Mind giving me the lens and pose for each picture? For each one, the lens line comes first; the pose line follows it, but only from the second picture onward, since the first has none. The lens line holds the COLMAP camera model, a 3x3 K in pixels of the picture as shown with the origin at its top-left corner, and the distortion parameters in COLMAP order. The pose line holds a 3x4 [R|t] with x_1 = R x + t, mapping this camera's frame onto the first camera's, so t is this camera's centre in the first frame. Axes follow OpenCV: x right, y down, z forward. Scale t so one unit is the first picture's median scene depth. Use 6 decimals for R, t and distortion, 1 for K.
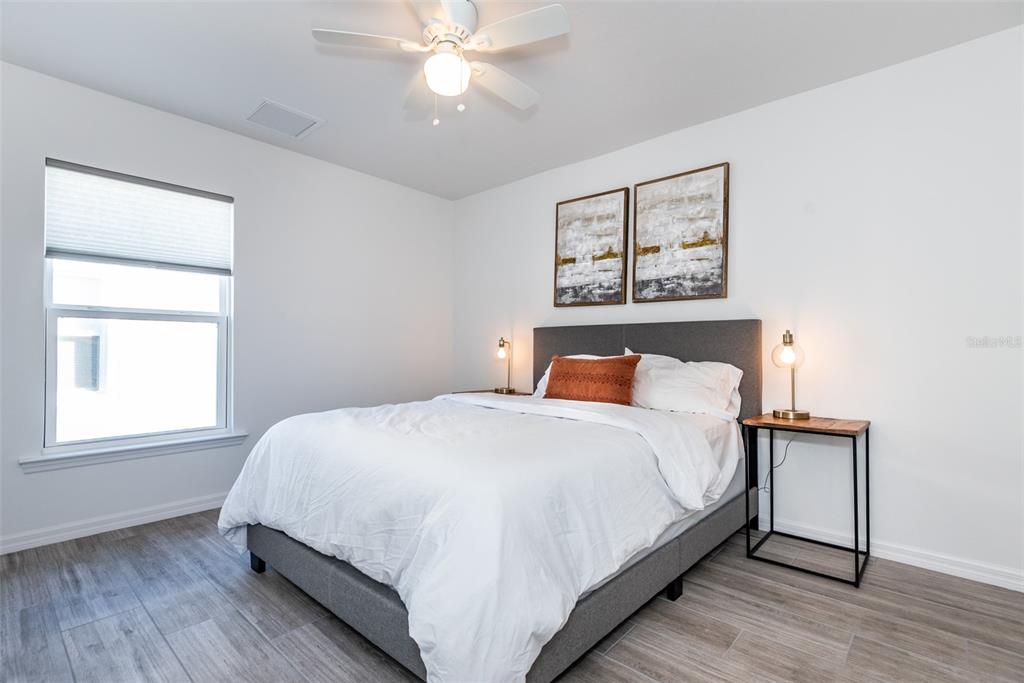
lens RADIAL K [[476.9, 0, 516.9], [0, 476.9, 343.9], [0, 0, 1]] dist [0.005887, 0.000437]
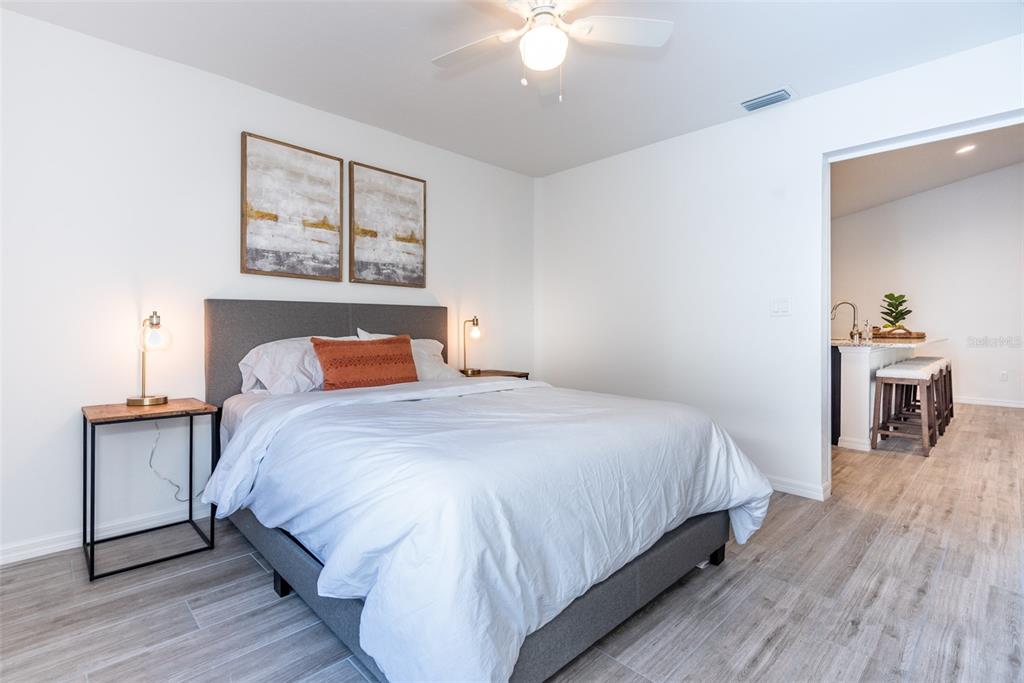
lens RADIAL K [[476.9, 0, 488.2], [0, 476.9, 328.3], [0, 0, 1]] dist [0.005887, 0.000437]
pose [[0.098007, -0.000076, 0.995186, -0.712576], [-0.008751, 0.999961, 0.000938, 0.005047], [-0.995147, -0.008801, 0.098003, 0.636156]]
